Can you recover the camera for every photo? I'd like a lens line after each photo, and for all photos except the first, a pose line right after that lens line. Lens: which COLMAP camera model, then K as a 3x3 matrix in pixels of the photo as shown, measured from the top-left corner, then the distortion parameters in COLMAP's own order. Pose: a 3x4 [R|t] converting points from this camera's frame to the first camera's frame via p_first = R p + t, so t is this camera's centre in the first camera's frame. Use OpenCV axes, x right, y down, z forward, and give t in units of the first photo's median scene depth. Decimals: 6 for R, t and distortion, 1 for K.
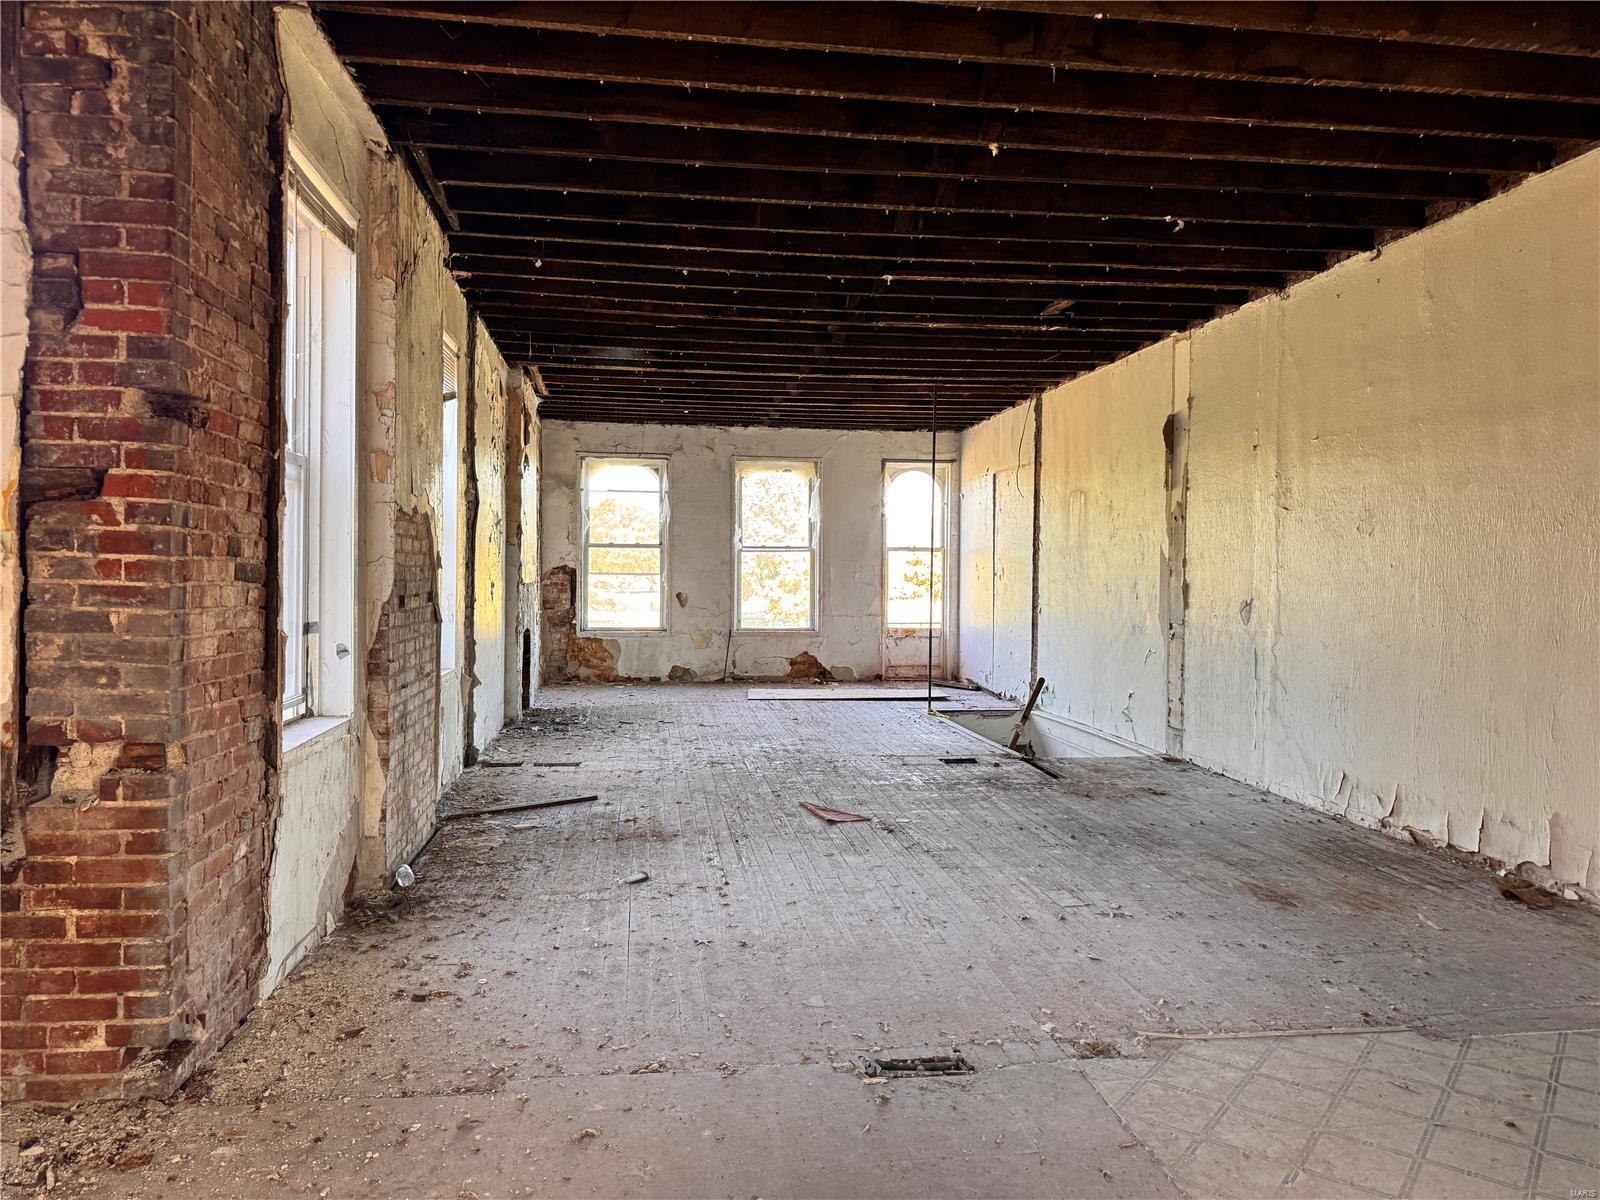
lens RADIAL K [[1125.2, 0, 801.2], [0, 1125.2, 592.4], [0, 0, 1]] dist [0.029343, -0.027192]
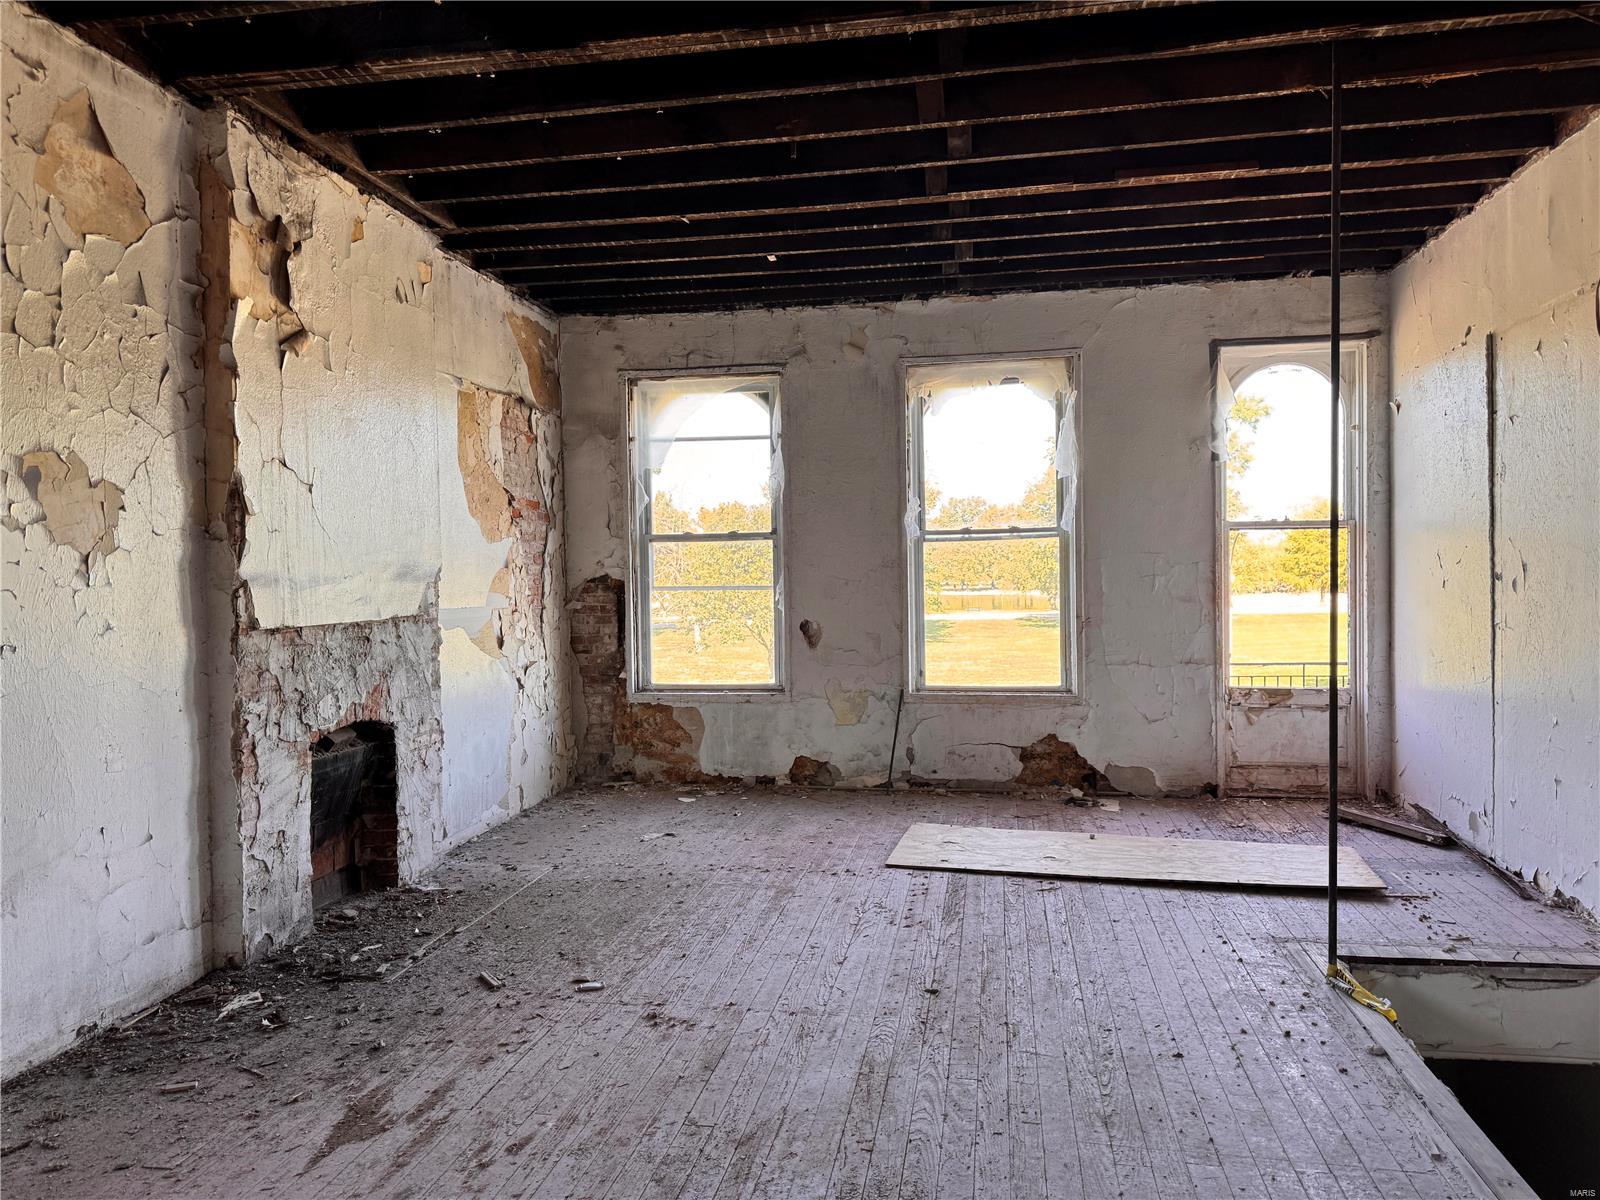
lens RADIAL K [[1125.2, 0, 790.3], [0, 1125.2, 598.7], [0, 0, 1]] dist [0.029343, -0.027192]
pose [[0.944050, -0.014488, -0.329484, 0.061459], [0.017653, 0.999822, 0.006618, -0.014043], [0.329330, -0.012064, 0.944138, 0.491443]]
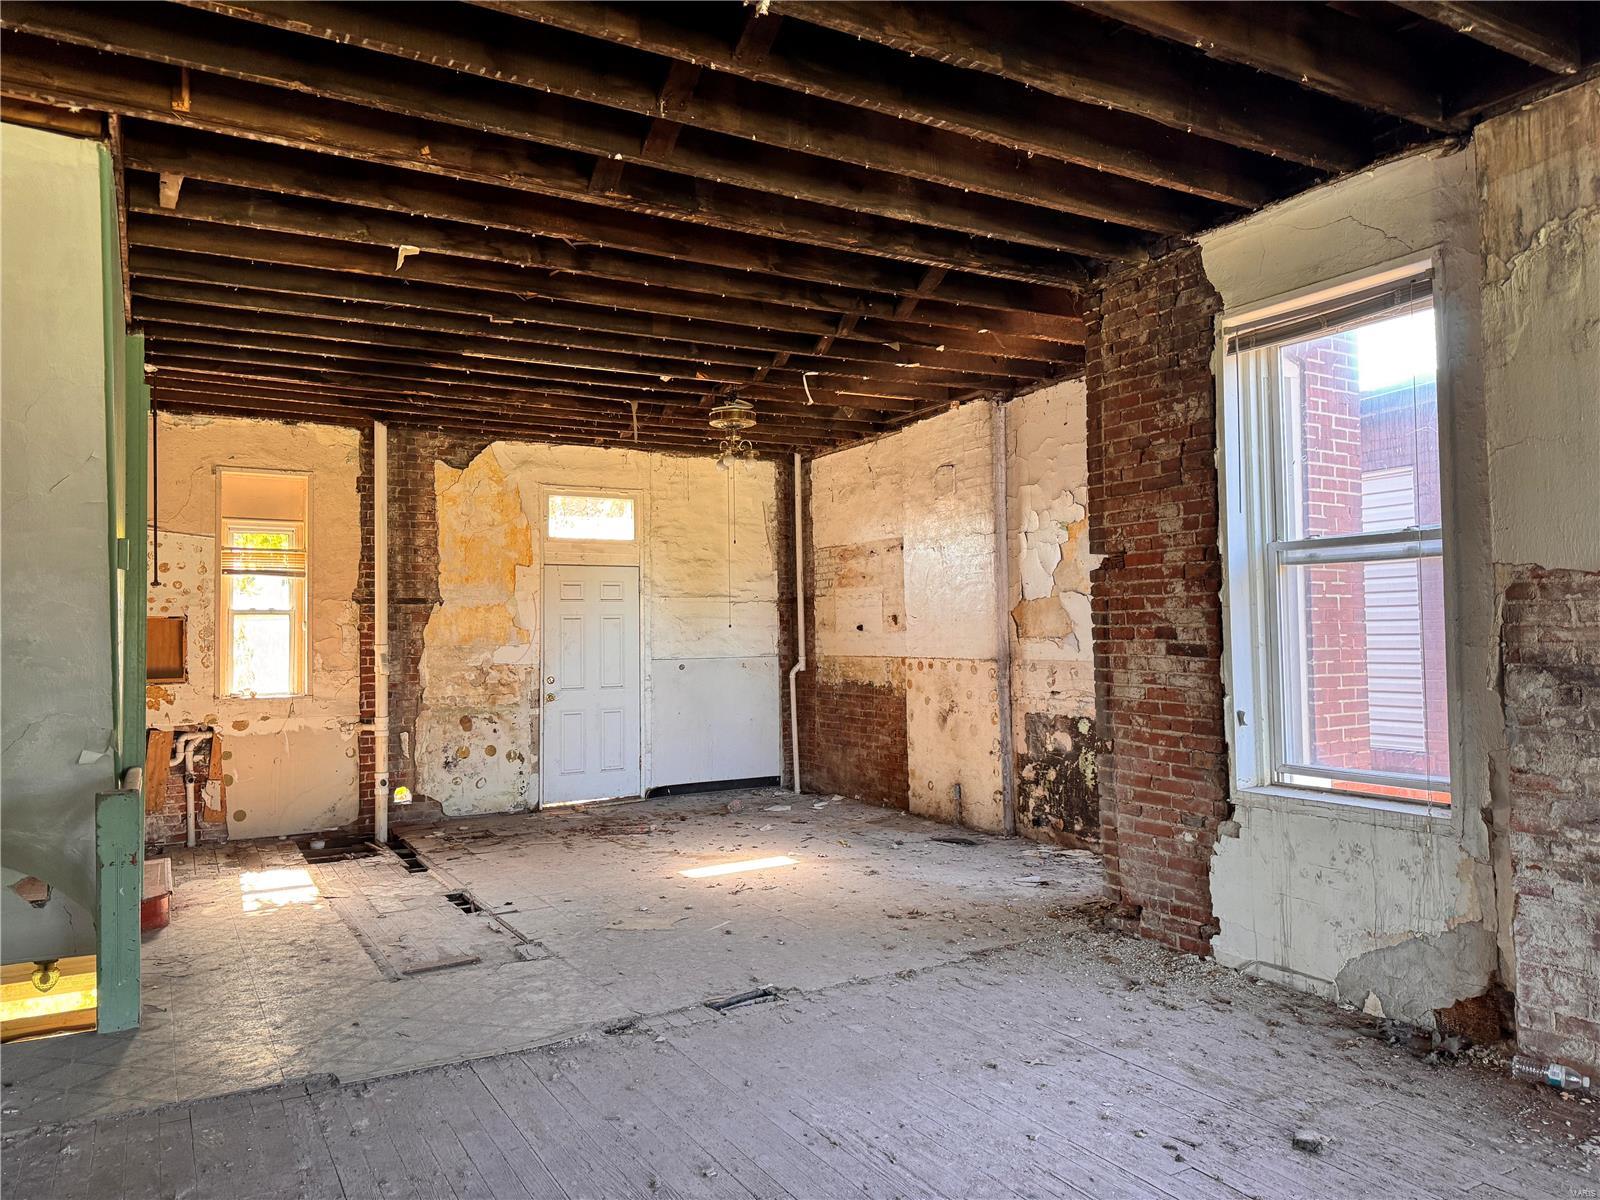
lens RADIAL K [[1125.2, 0, 799.0], [0, 1125.2, 599.0], [0, 0, 1]] dist [0.029343, -0.027192]
pose [[-0.928766, -0.003581, -0.370649, 0.443271], [0.001368, 0.999913, -0.013088, -0.055047], [0.370664, -0.012663, -0.928681, 1.831490]]
